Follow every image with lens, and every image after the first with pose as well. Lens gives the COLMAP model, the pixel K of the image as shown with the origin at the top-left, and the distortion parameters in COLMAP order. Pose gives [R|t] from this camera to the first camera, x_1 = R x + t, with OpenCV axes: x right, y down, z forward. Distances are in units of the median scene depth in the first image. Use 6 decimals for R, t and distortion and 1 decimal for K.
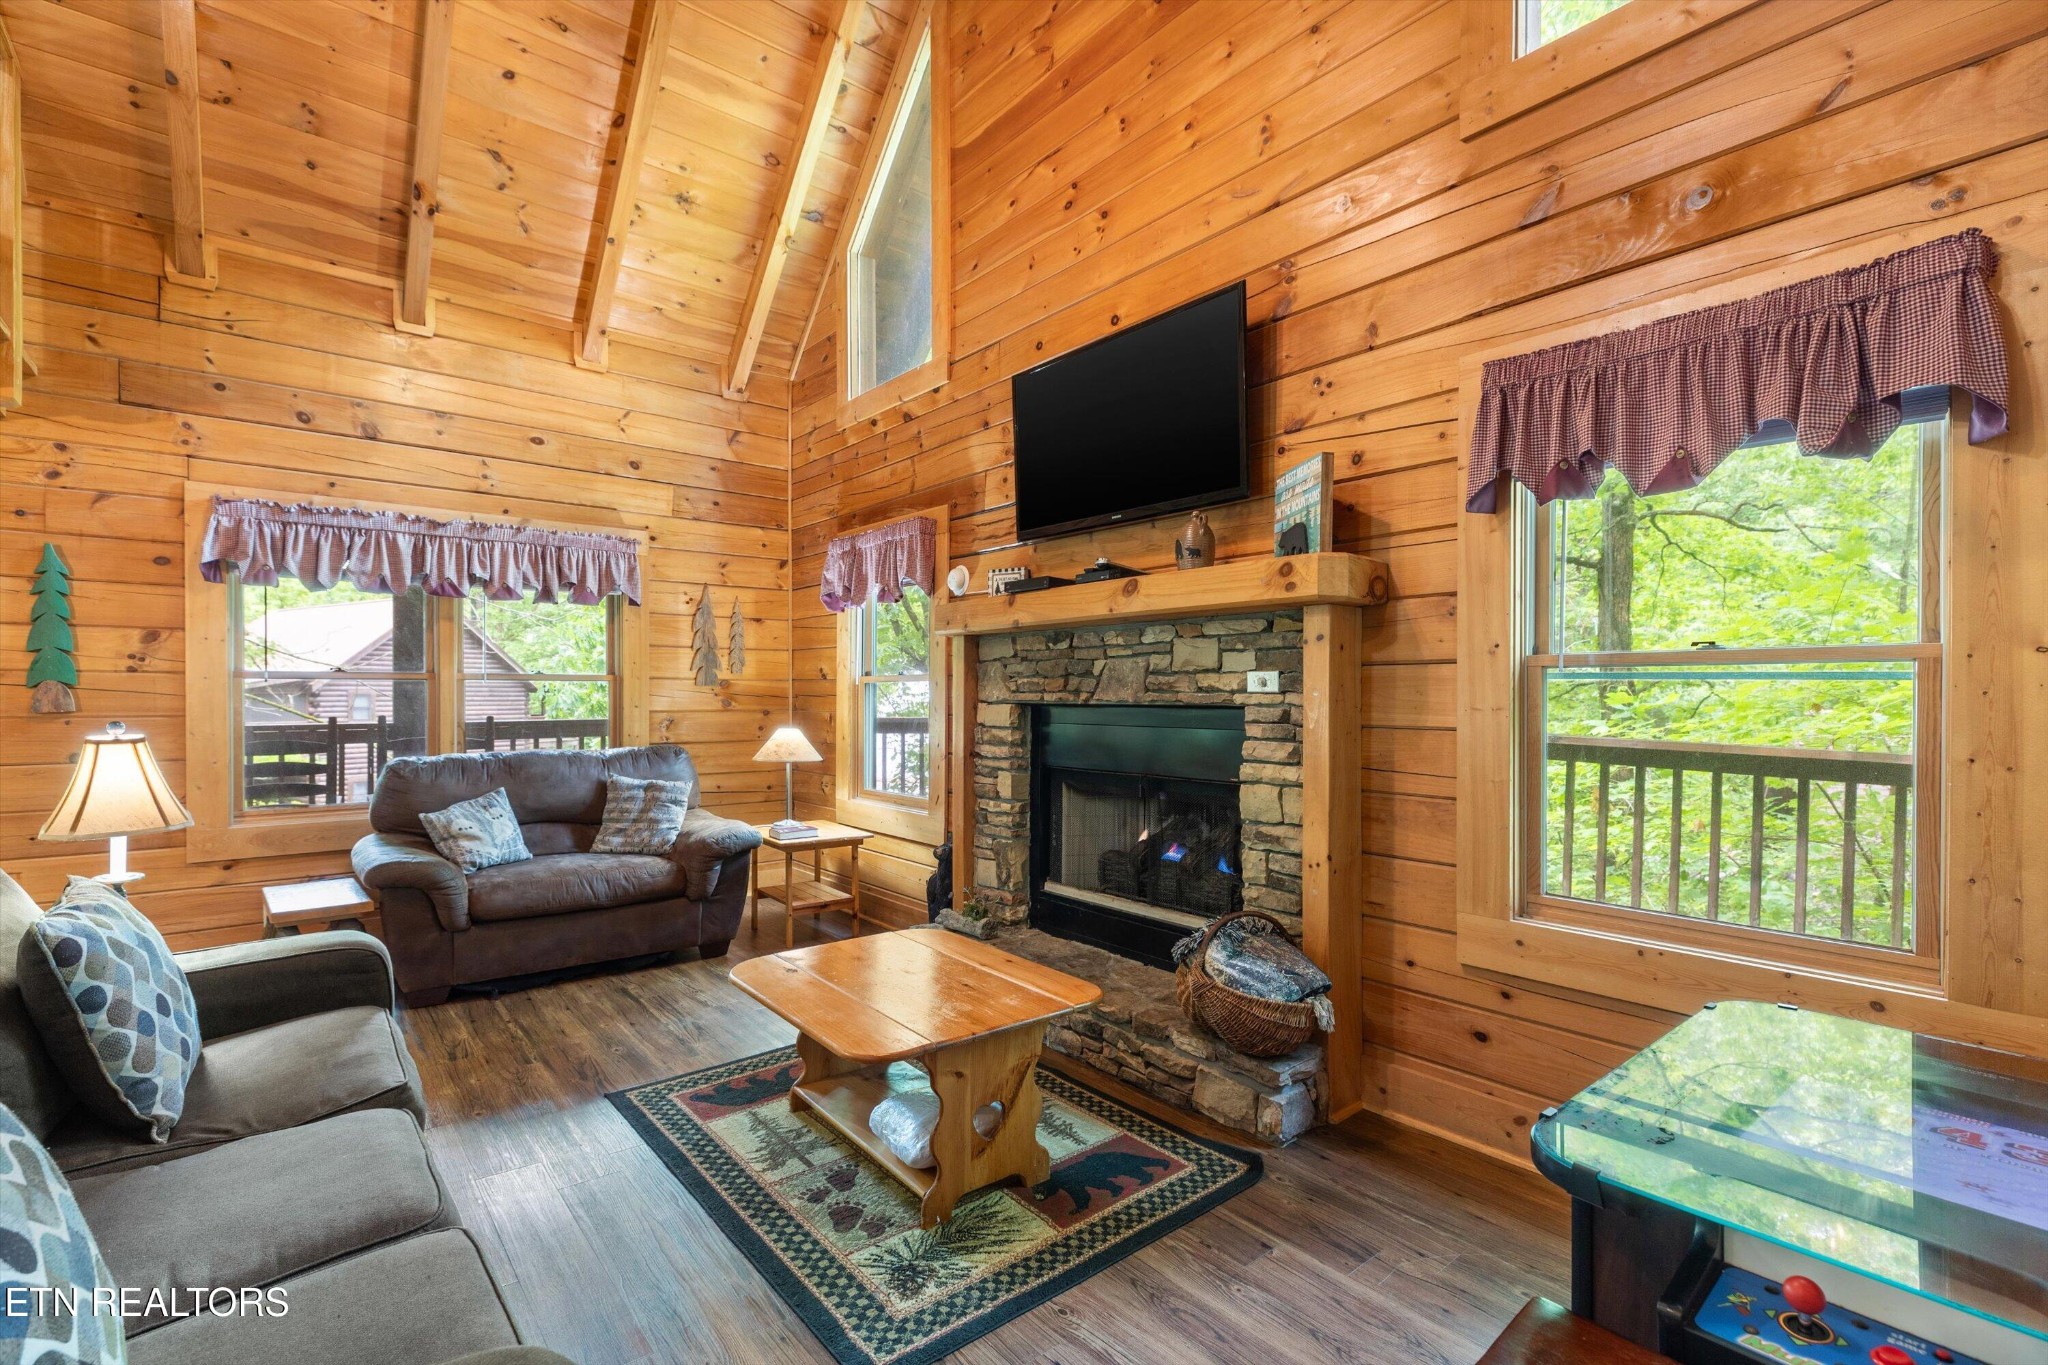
lens RADIAL K [[915.2, 0, 1013.1], [0, 915.2, 697.5], [0, 0, 1]] dist [0.001279, -0.000642]
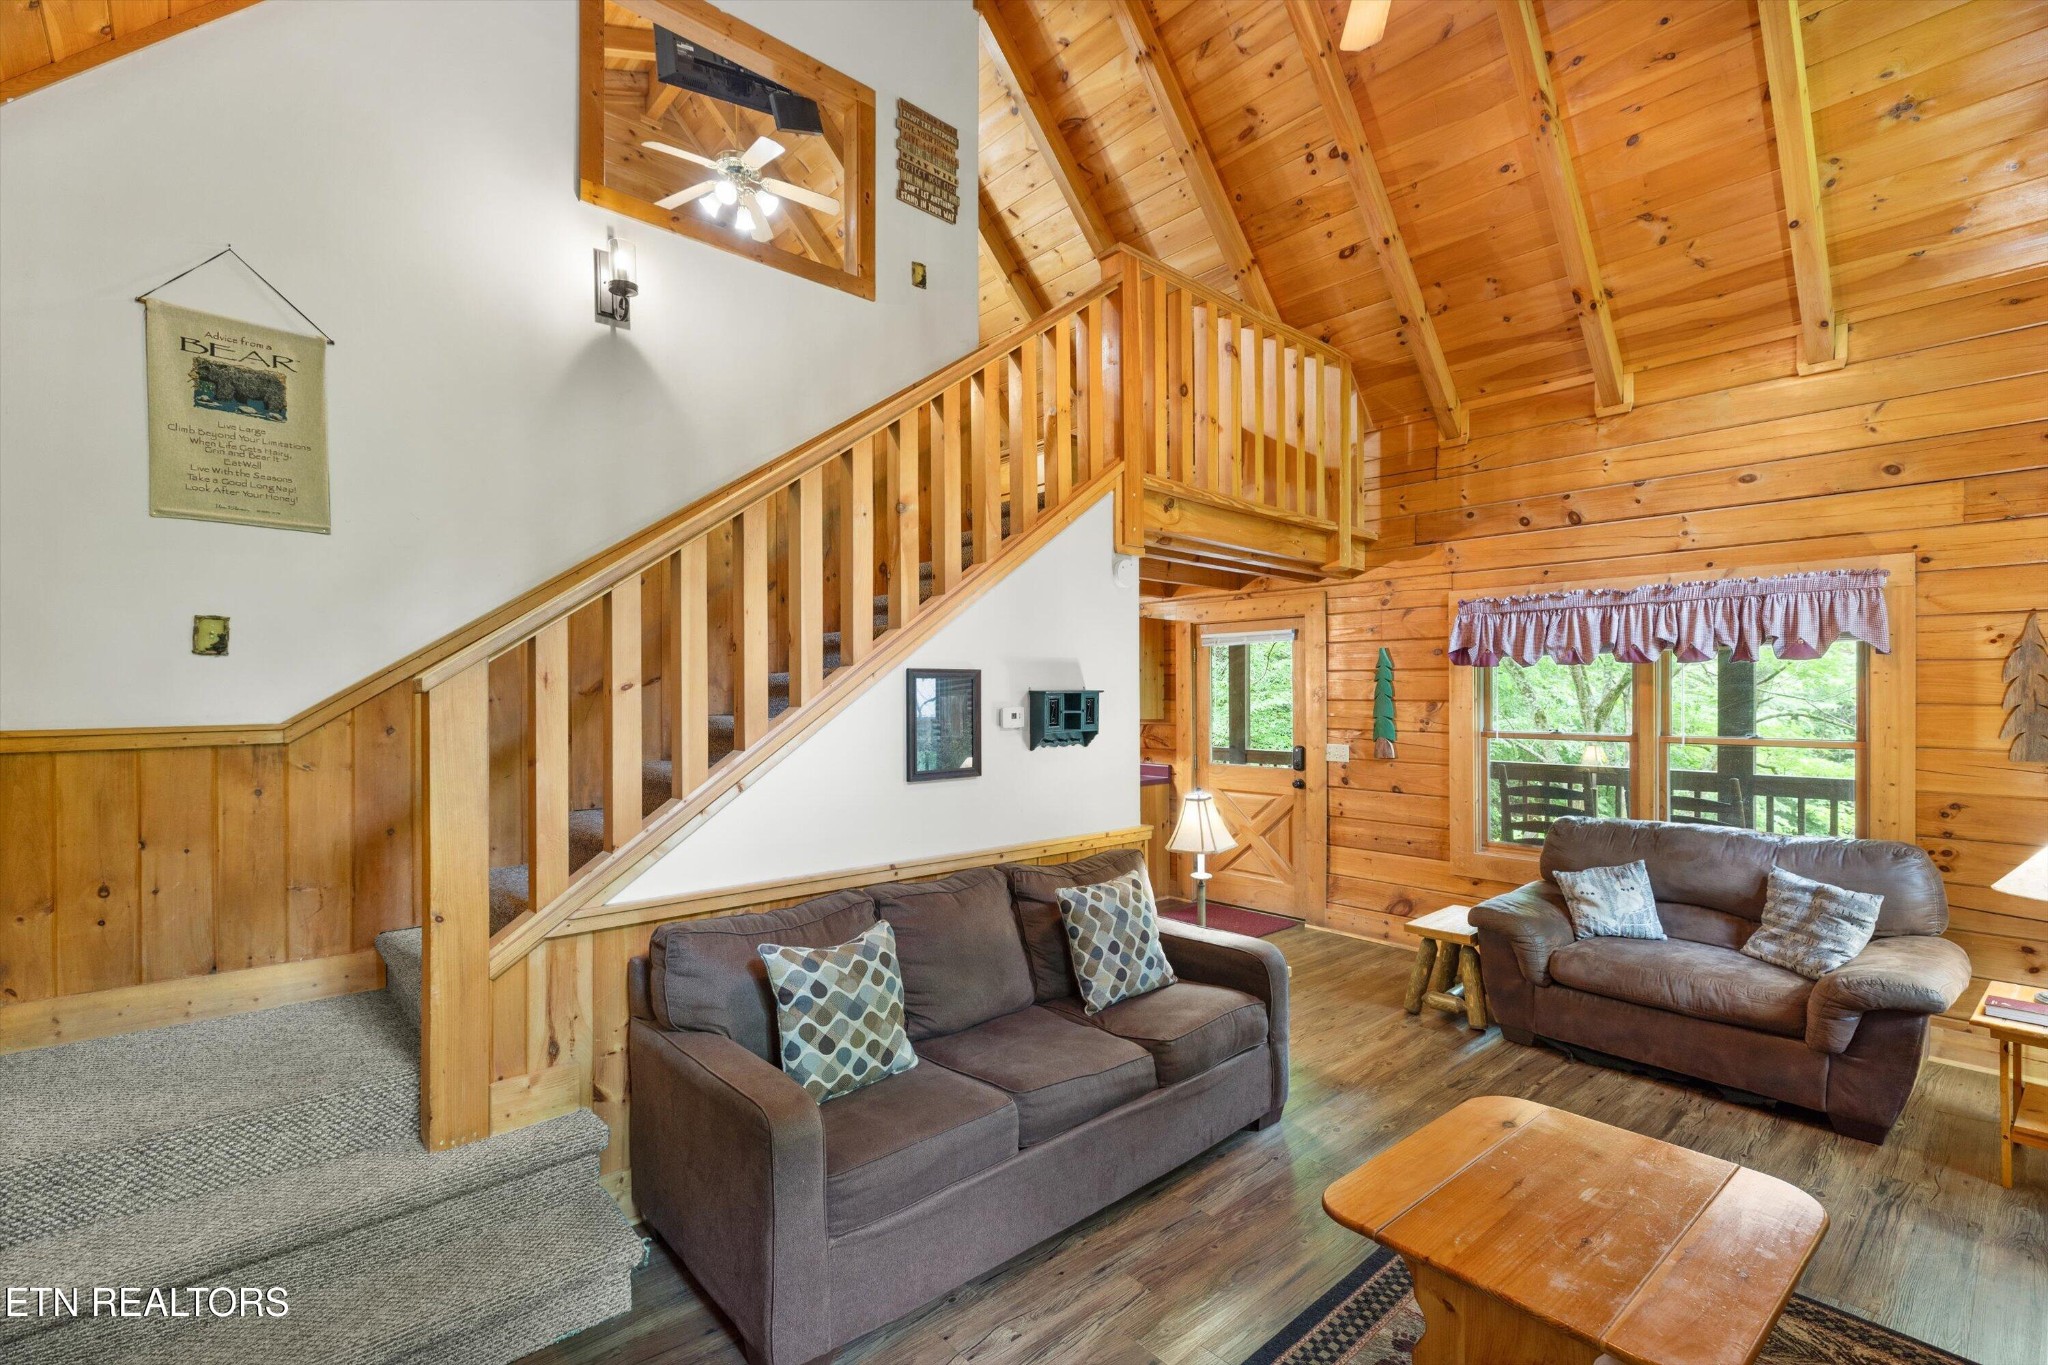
lens RADIAL K [[915.2, 0, 1021.6], [0, 915.2, 690.3], [0, 0, 1]] dist [0.001279, -0.000642]
pose [[0.048876, -0.005483, -0.998790, 0.418355], [-0.003076, 0.999979, -0.005640, -0.081404], [0.998800, 0.003348, 0.048858, 0.304927]]
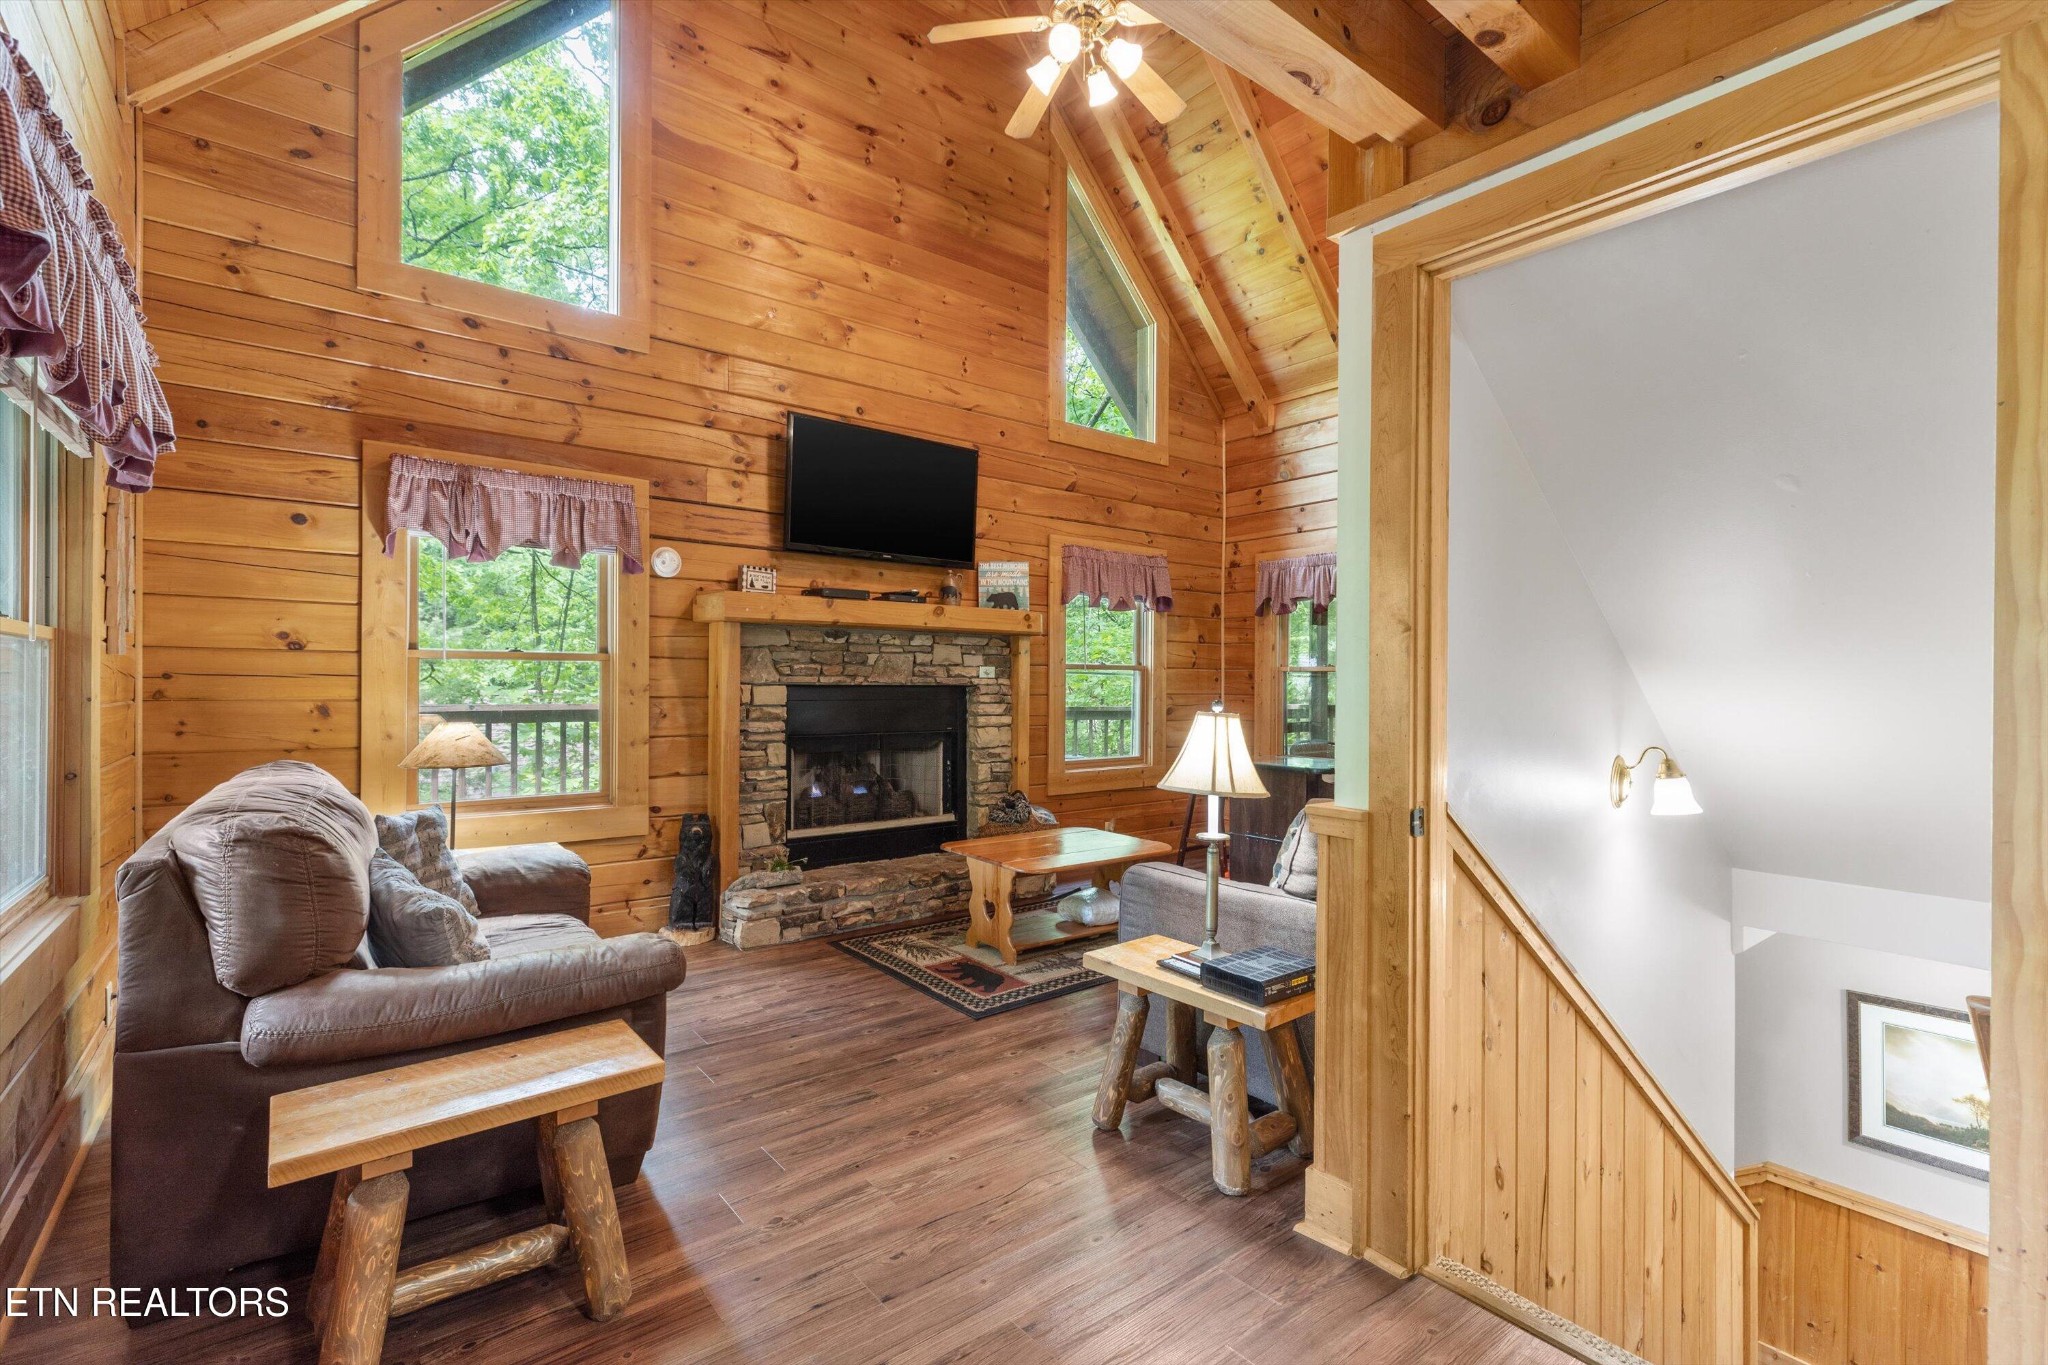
lens RADIAL K [[915.2, 0, 1019.5], [0, 915.2, 677.0], [0, 0, 1]] dist [0.001279, -0.000642]
pose [[0.019563, 0.001911, 0.999807, -1.160728], [-0.005072, 0.999985, -0.001812, -0.003286], [-0.999796, -0.005036, 0.019572, 0.658595]]
